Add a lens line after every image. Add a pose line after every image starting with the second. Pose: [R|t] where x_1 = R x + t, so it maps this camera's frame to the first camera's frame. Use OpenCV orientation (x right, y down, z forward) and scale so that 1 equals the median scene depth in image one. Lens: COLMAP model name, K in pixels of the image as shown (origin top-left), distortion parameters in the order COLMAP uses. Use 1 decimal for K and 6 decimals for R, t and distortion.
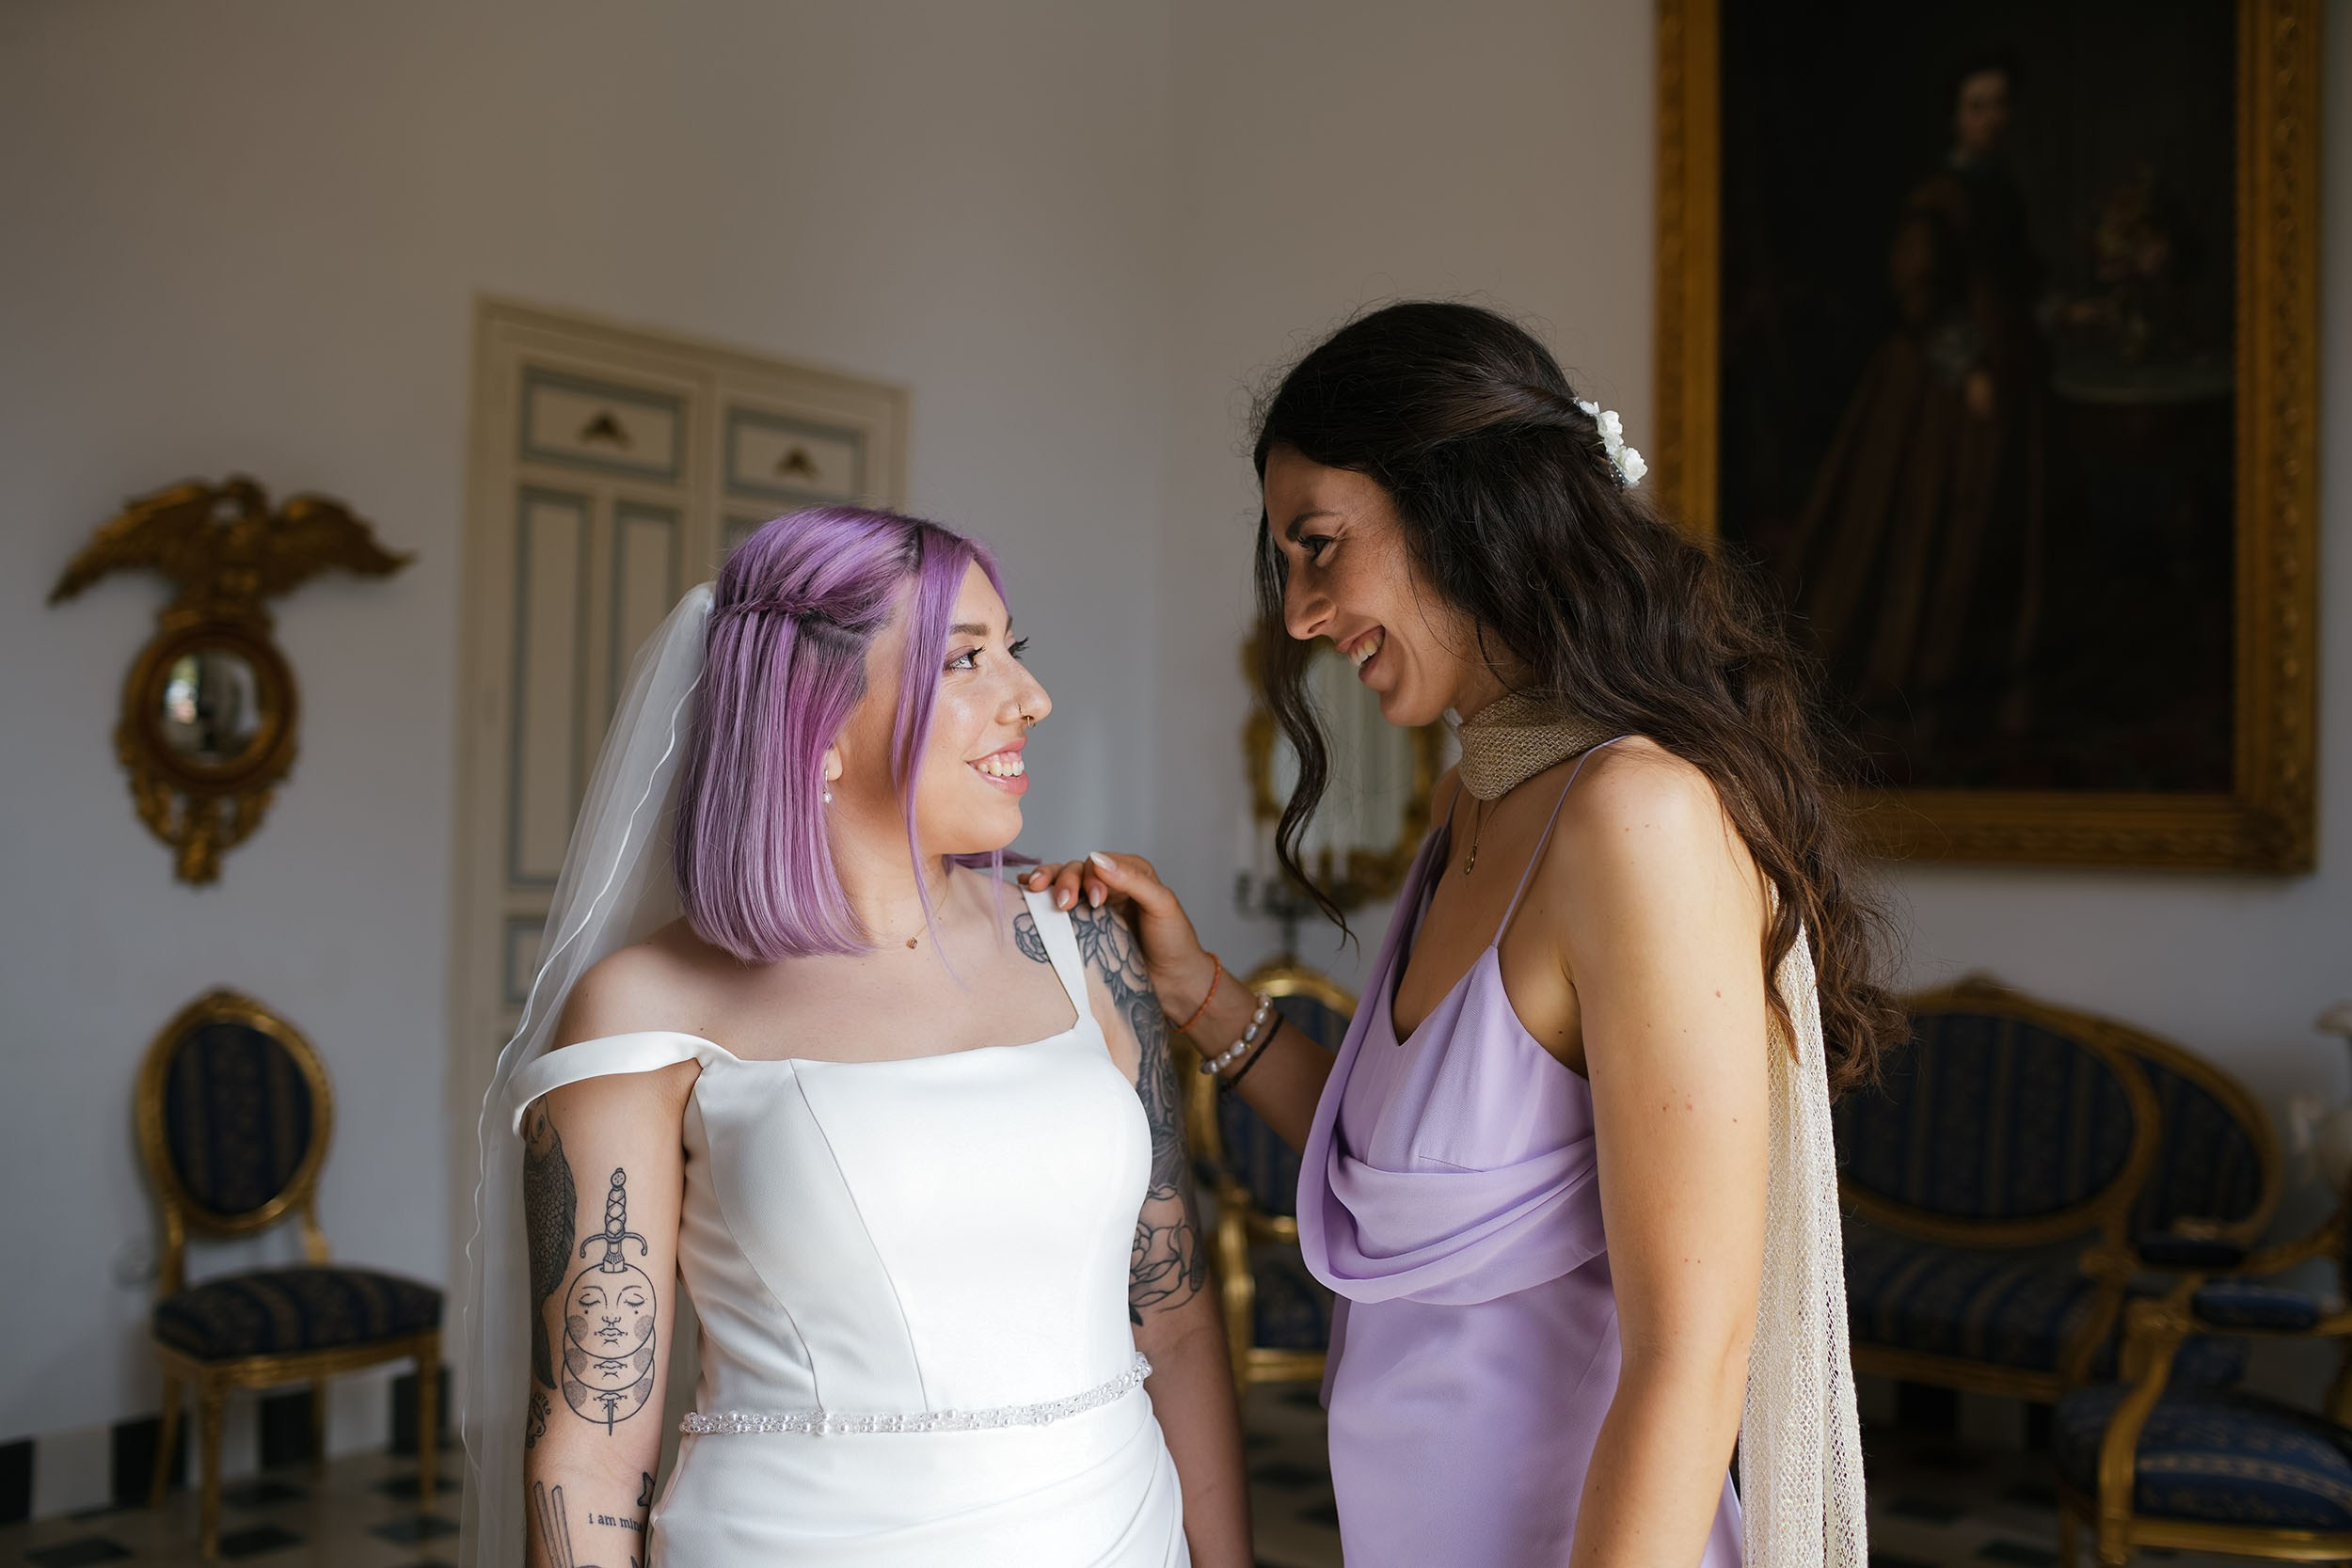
lens RADIAL K [[2225.6, 0, 1132.5], [0, 2225.6, 779.6], [0, 0, 1]] dist [-0.068845, 0.000000]
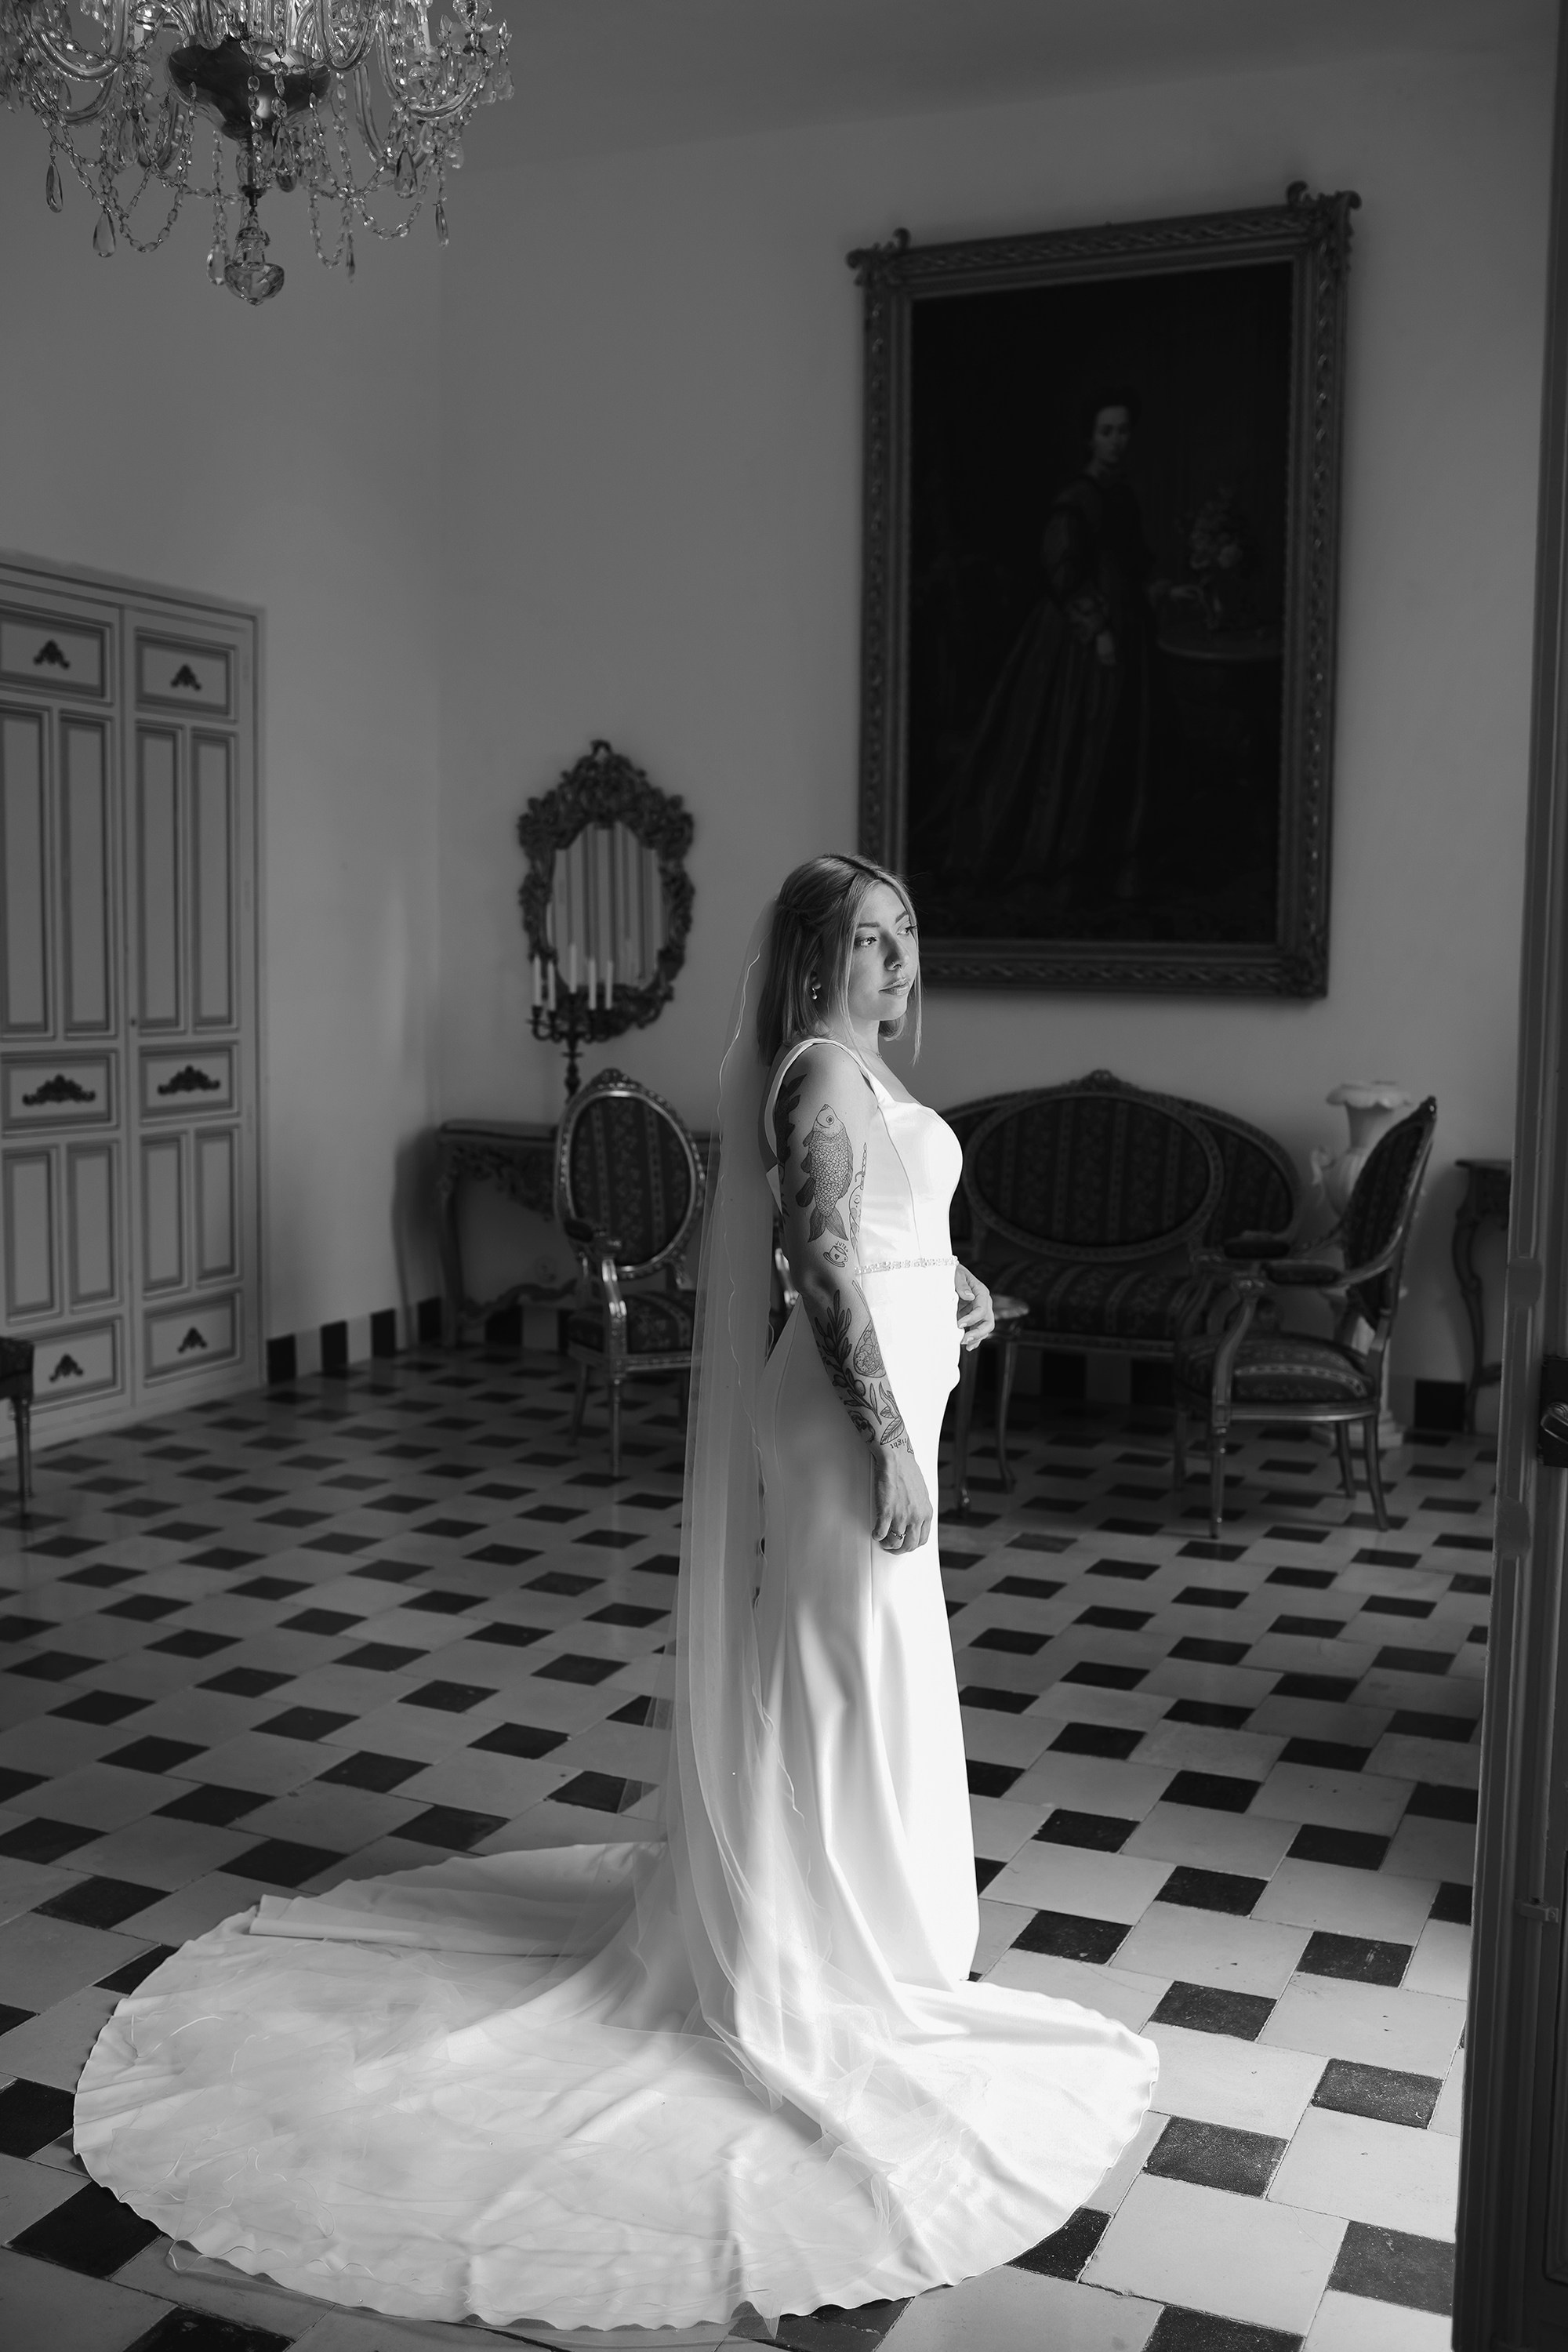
lens RADIAL K [[2225.8, 0, 772.7], [0, 2225.8, 1169.8], [0, 0, 1]] dist [-0.068845, 0.000000]
pose [[0.962884, -0.039432, 0.267019, -0.210376], [0.006482, 0.992364, 0.123174, -0.026755], [-0.269837, -0.116872, 0.955787, -0.322255]]
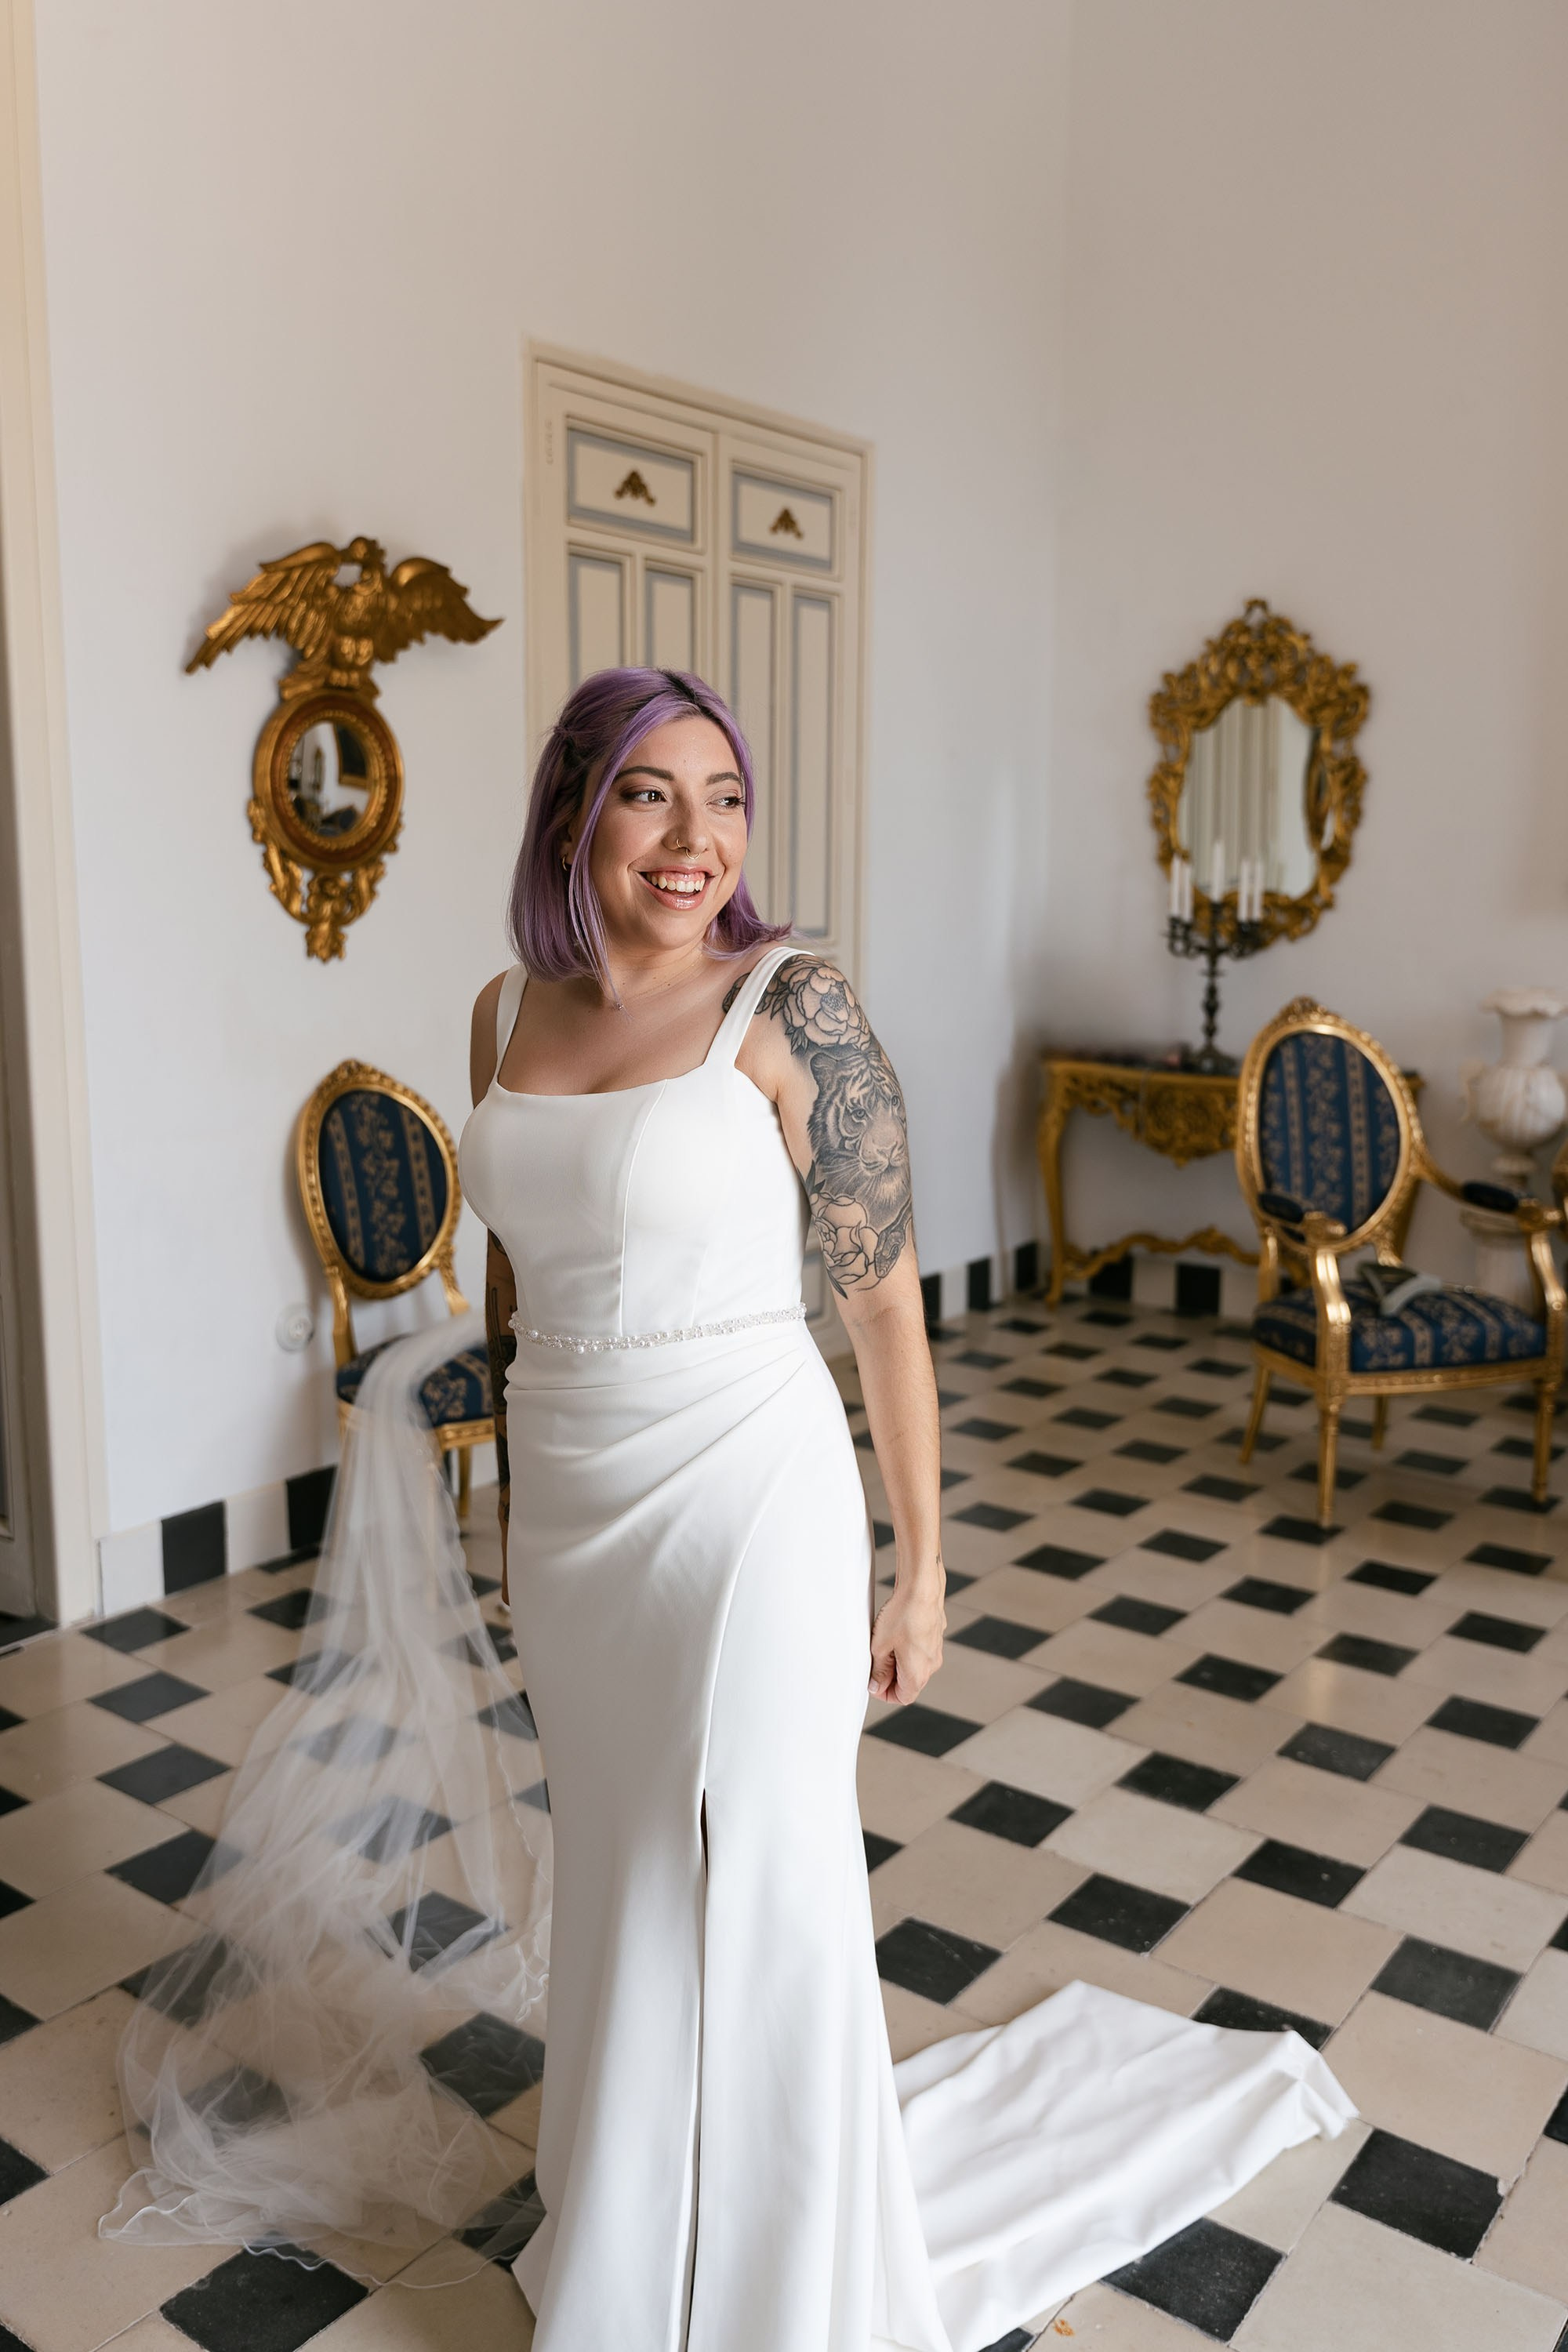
lens RADIAL K [[1922.1, 0, 776.3], [0, 1922.1, 1140.5], [0, 0, 1]] dist [0.009732, -0.012539]
pose [[0.998726, -0.024465, 0.044141, -0.242361], [0.016775, 0.985841, 0.166841, -0.012654], [-0.047598, -0.165888, 0.984995, 0.101834]]
